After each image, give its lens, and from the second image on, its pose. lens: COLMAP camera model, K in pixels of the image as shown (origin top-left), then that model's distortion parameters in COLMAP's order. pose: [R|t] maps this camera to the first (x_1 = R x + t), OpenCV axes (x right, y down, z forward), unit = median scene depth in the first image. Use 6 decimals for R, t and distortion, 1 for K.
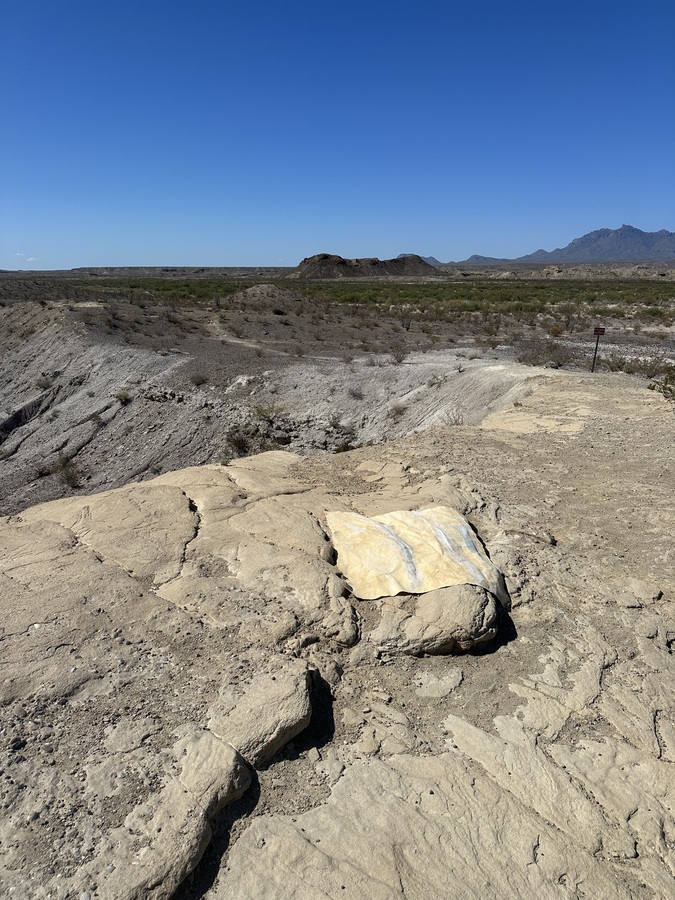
lens RADIAL K [[629.9, 0, 331.3], [0, 629.9, 454.0], [0, 0, 1]] dist [0.071815, -0.099826]
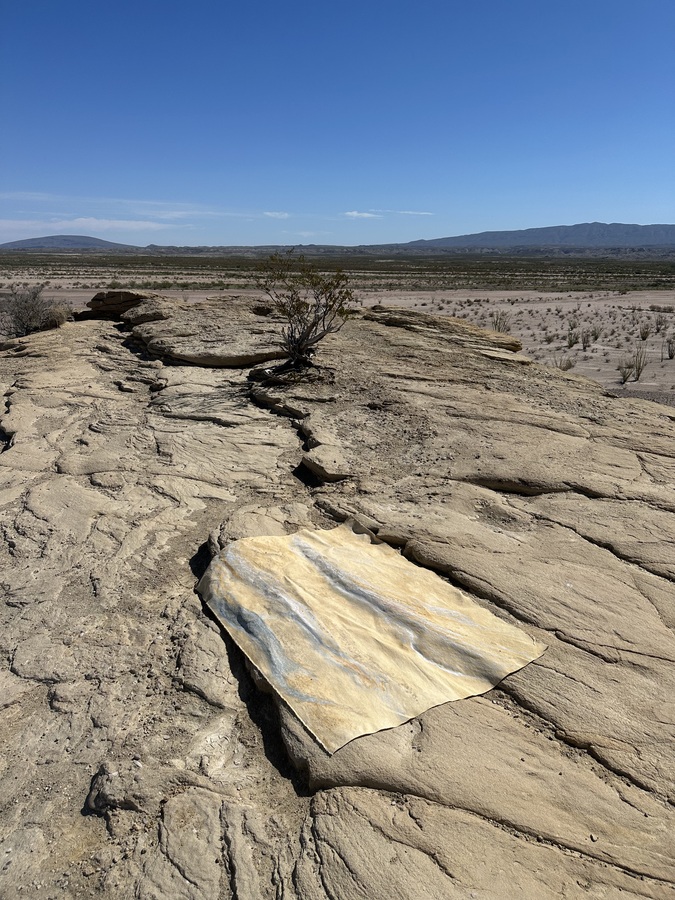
lens RADIAL K [[629.9, 0, 338.4], [0, 629.9, 453.1], [0, 0, 1]] dist [0.071815, -0.099826]
pose [[-0.889314, 0.123224, -0.440382, 0.042918], [-0.135437, 0.848834, 0.511017, -0.035173], [0.436781, 0.514098, -0.738191, 0.150330]]
